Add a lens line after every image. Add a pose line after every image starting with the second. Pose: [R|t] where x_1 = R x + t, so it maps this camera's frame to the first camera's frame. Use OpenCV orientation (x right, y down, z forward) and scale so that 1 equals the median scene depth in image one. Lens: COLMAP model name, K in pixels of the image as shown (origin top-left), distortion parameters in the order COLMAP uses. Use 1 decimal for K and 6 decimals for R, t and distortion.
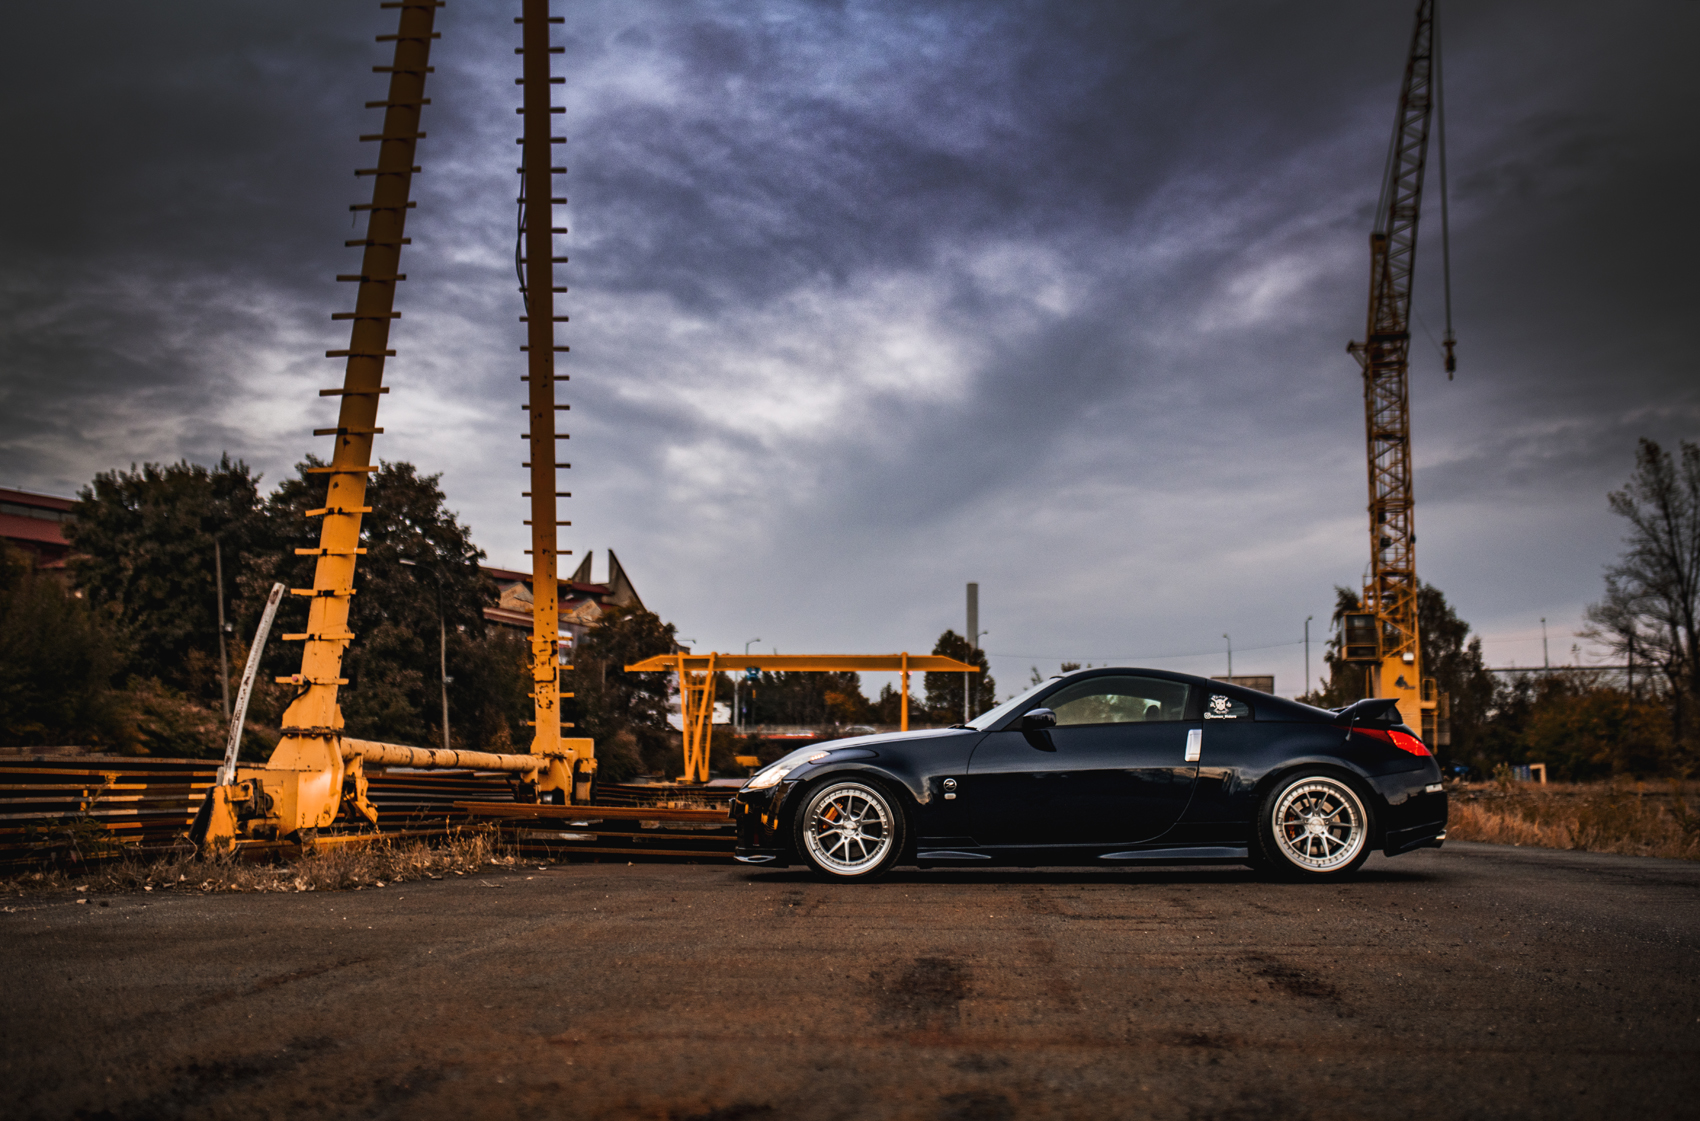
lens RADIAL K [[1676.6, 0, 854.8], [0, 1676.6, 581.9], [0, 0, 1]] dist [-0.097399, 0.306179]
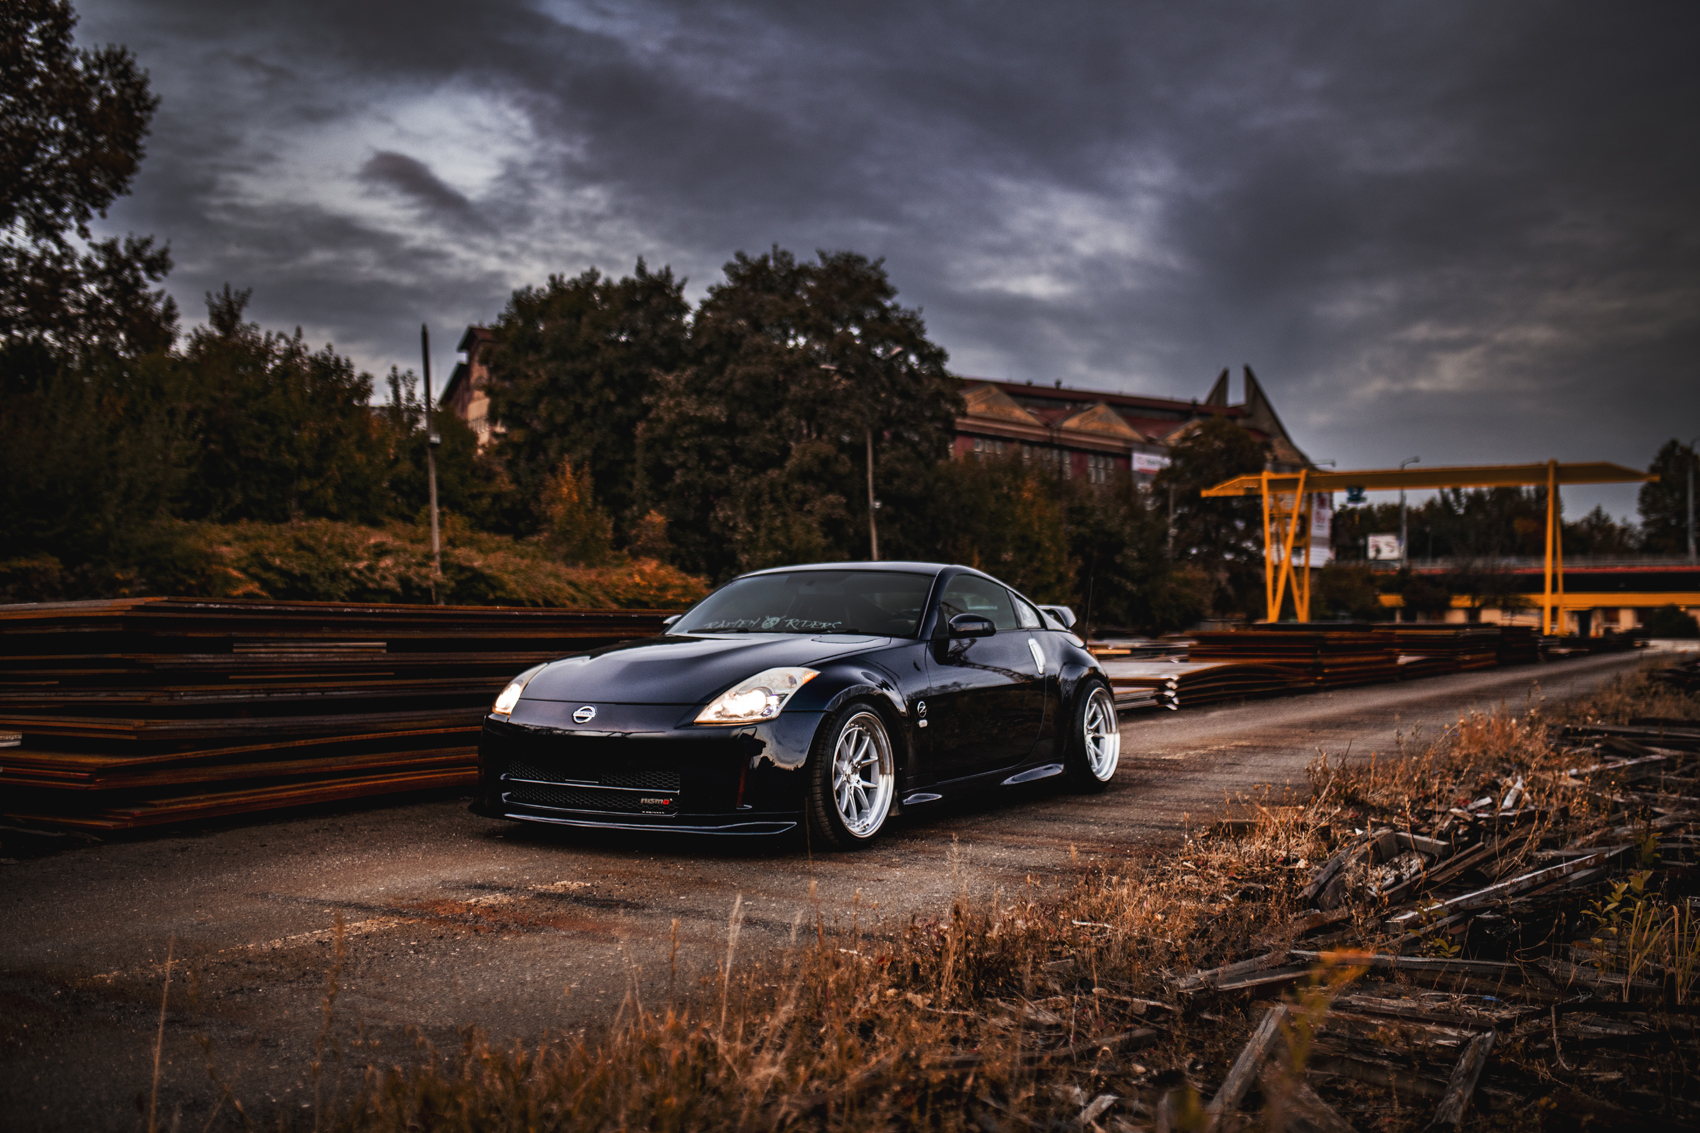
lens RADIAL K [[1648.1, 0, 839.3], [0, 1648.1, 560.6], [0, 0, 1]] dist [-0.115000, 0.203450]
pose [[0.895574, -0.015987, -0.444626, 0.097265], [0.051589, 0.996345, 0.068085, 0.028520], [0.441912, -0.083913, 0.893125, 0.251995]]
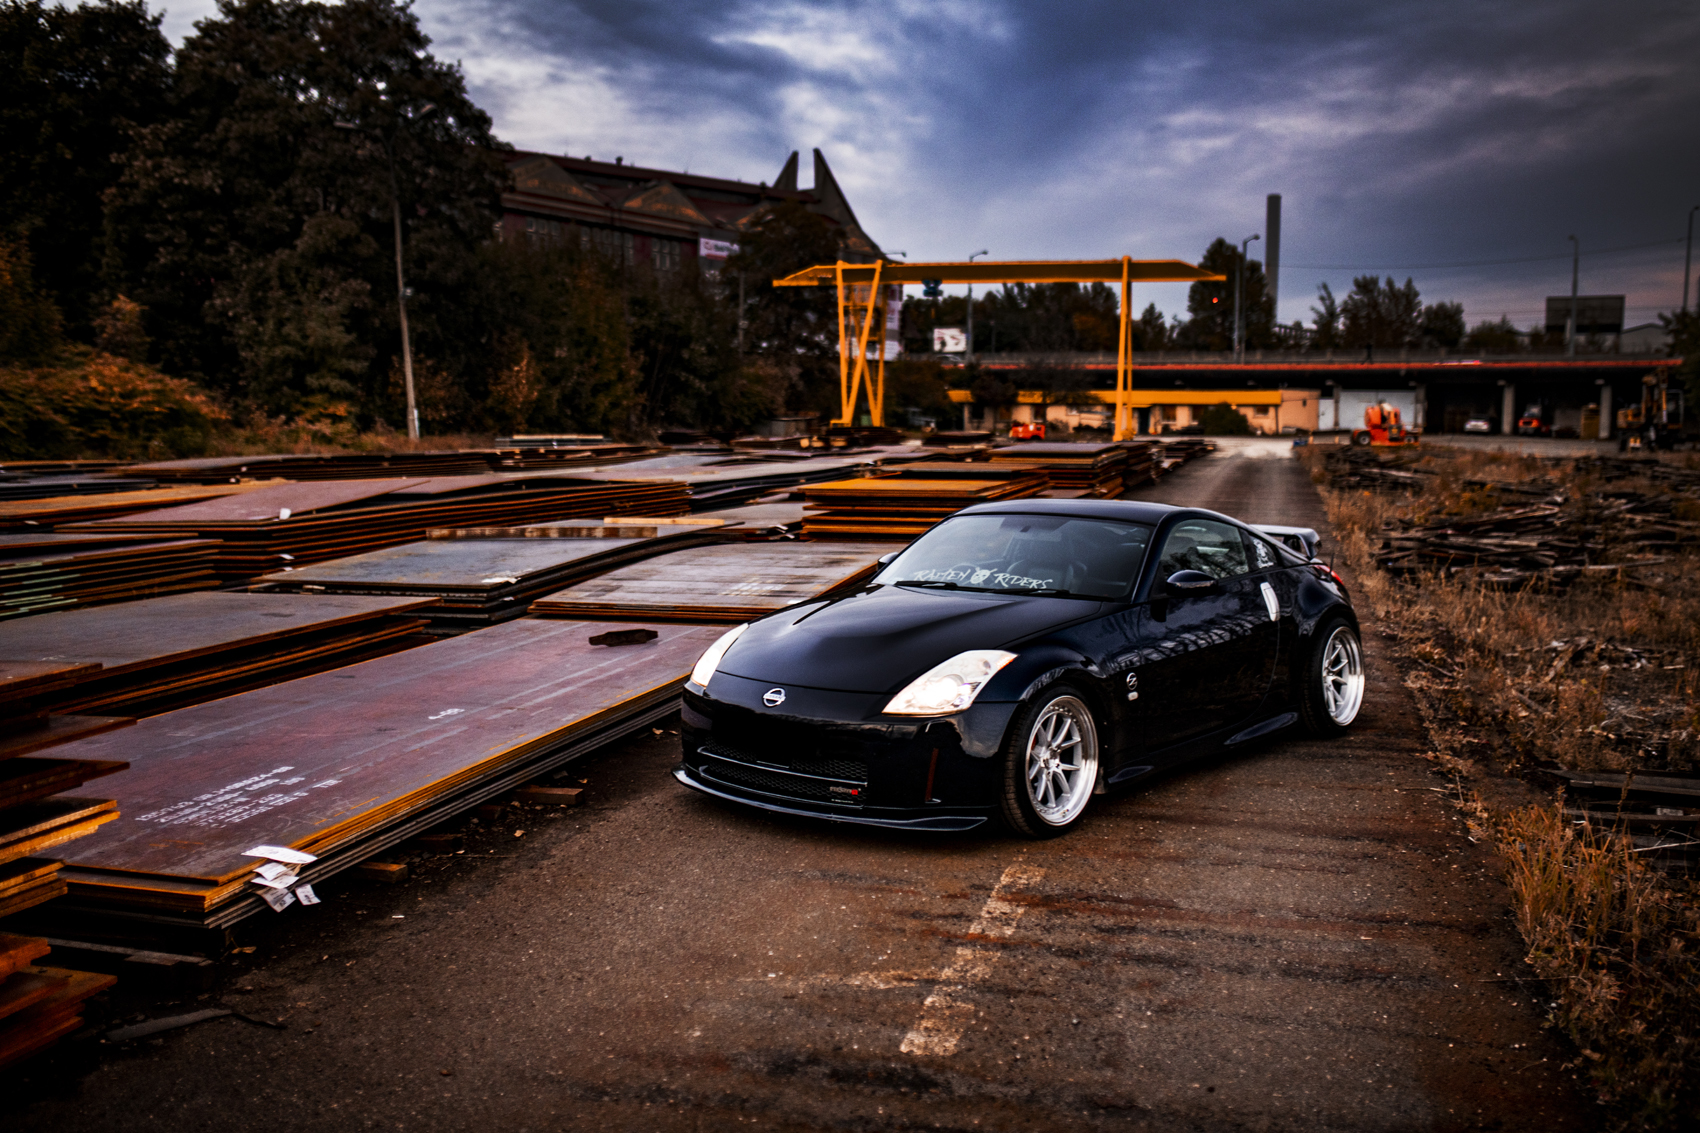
lens RADIAL K [[1648.1, 0, 839.3], [0, 1648.1, 560.6], [0, 0, 1]] dist [-0.115000, 0.203450]
pose [[0.980655, 0.018766, -0.194840, 0.069476], [0.022209, 0.978298, 0.206007, 0.030147], [0.194478, -0.206349, 0.958957, 0.335371]]
